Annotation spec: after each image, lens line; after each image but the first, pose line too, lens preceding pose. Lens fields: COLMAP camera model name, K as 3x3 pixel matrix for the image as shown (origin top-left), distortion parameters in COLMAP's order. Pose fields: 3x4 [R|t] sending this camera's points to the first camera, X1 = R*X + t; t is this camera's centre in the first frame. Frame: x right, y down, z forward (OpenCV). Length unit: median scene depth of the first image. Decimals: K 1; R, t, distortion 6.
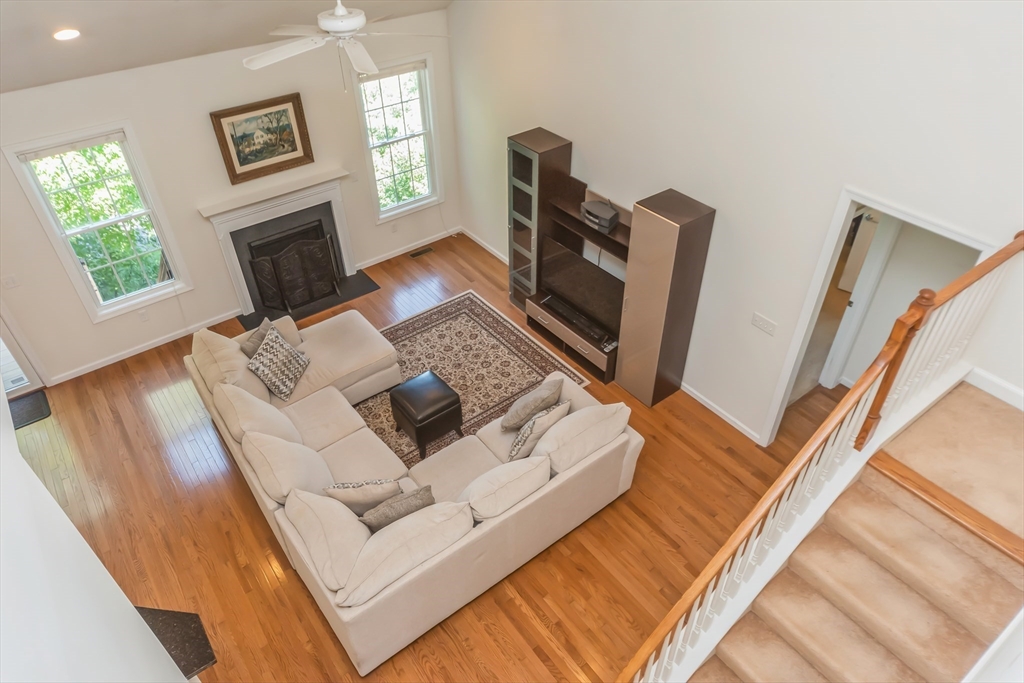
lens RADIAL K [[633.7, 0, 505.2], [0, 633.7, 339.8], [0, 0, 1]] dist [-0.010391, -0.002938]
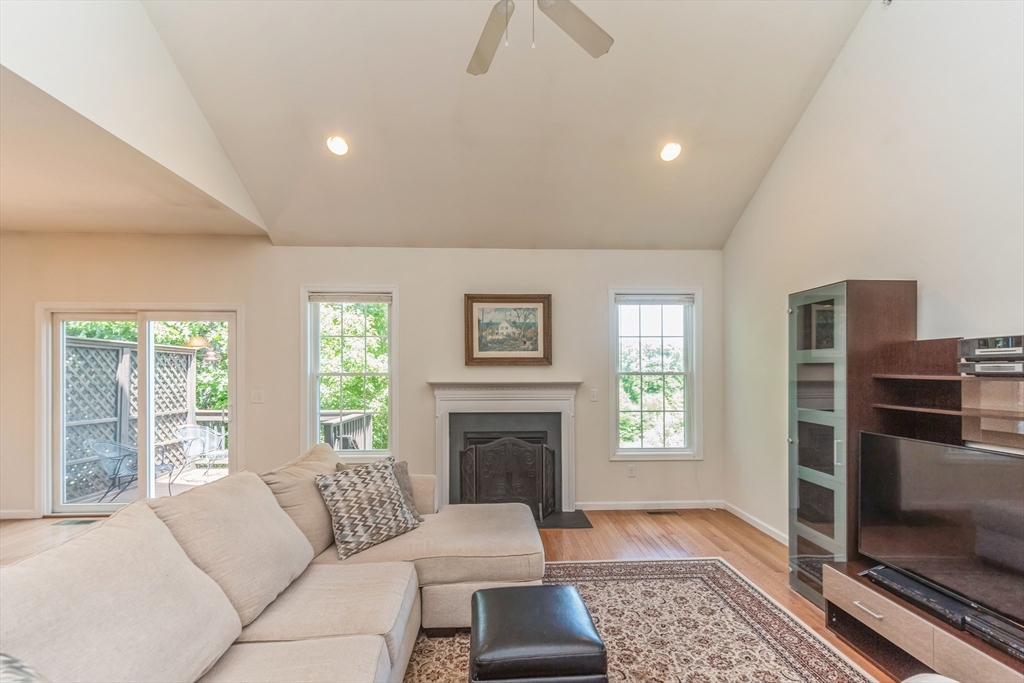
lens RADIAL K [[432.6, 0, 508.5], [0, 432.6, 378.0], [0, 0, 1]] dist [-0.006692, 0.000757]
pose [[0.818215, 0.013016, -0.574765, 0.023129], [-0.369865, 0.777301, -0.508924, 0.094694], [0.440141, 0.628995, 0.640813, 0.571796]]
